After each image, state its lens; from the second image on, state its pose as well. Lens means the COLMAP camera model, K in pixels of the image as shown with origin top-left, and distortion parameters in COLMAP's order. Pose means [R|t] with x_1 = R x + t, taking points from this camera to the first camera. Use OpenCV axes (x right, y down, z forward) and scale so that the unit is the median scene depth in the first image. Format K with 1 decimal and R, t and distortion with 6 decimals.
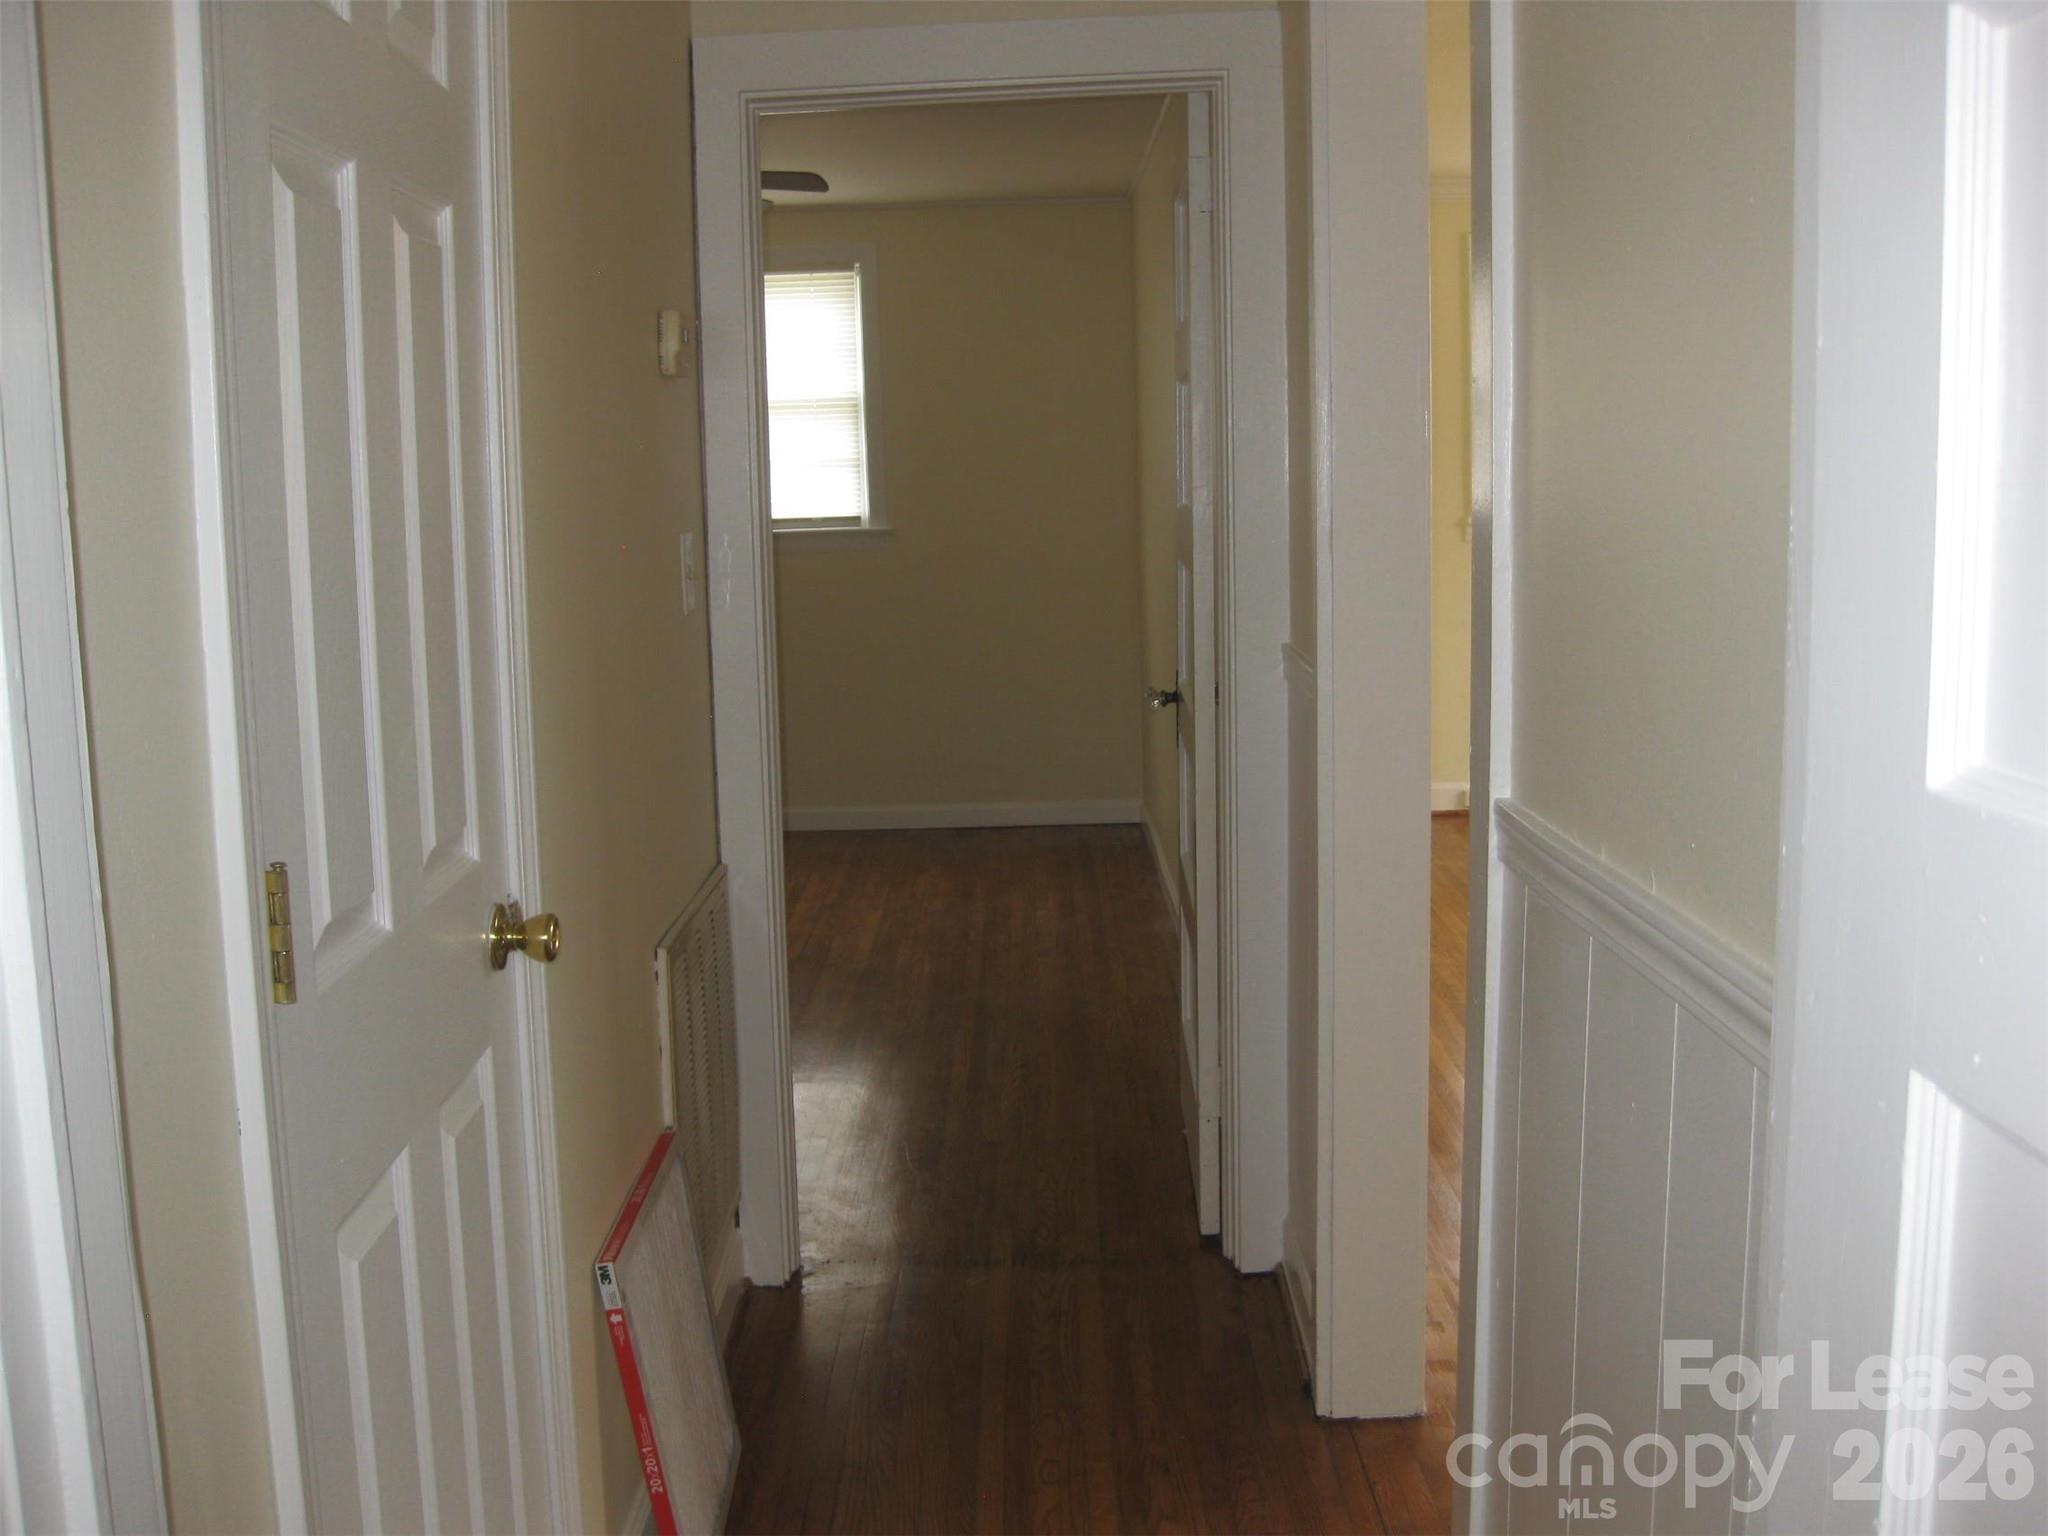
lens RADIAL K [[2125.6, 0, 1030.3], [0, 2125.6, 766.8], [0, 0, 1]] dist [-0.139106, 0.000000]
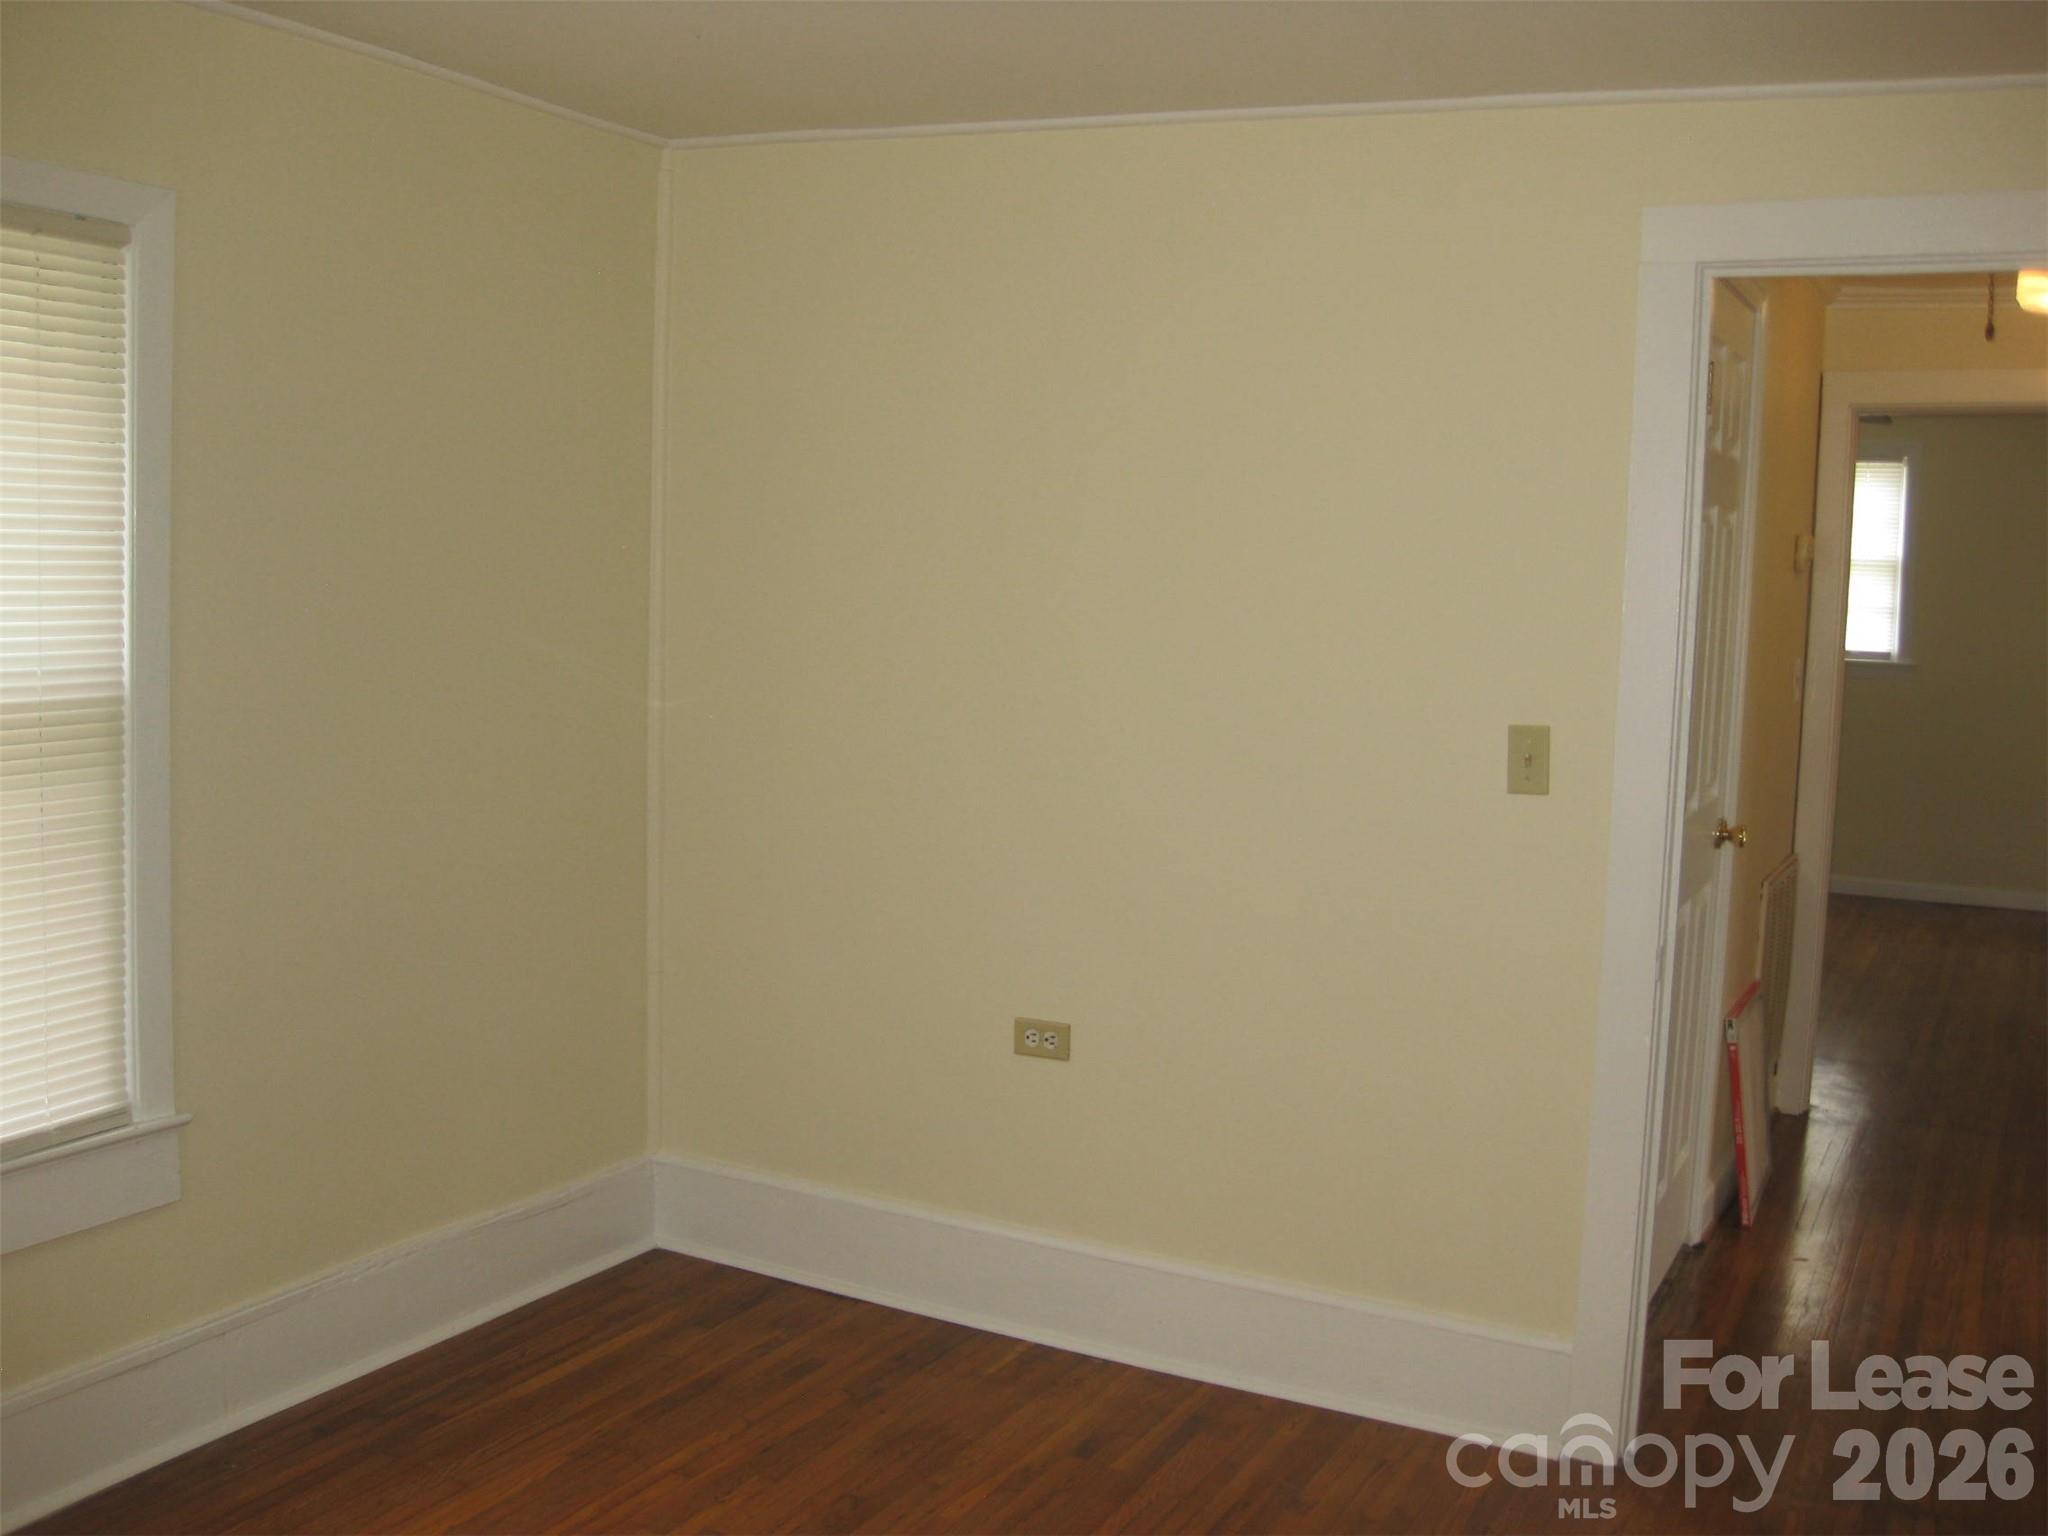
lens RADIAL K [[2125.6, 0, 1023.2], [0, 2125.6, 779.9], [0, 0, 1]] dist [-0.139106, 0.000000]
pose [[0.889279, 0.098678, -0.446594, 0.052939], [-0.117036, 0.993034, -0.013630, 0.098401], [0.442138, 0.064388, 0.894633, -0.915489]]
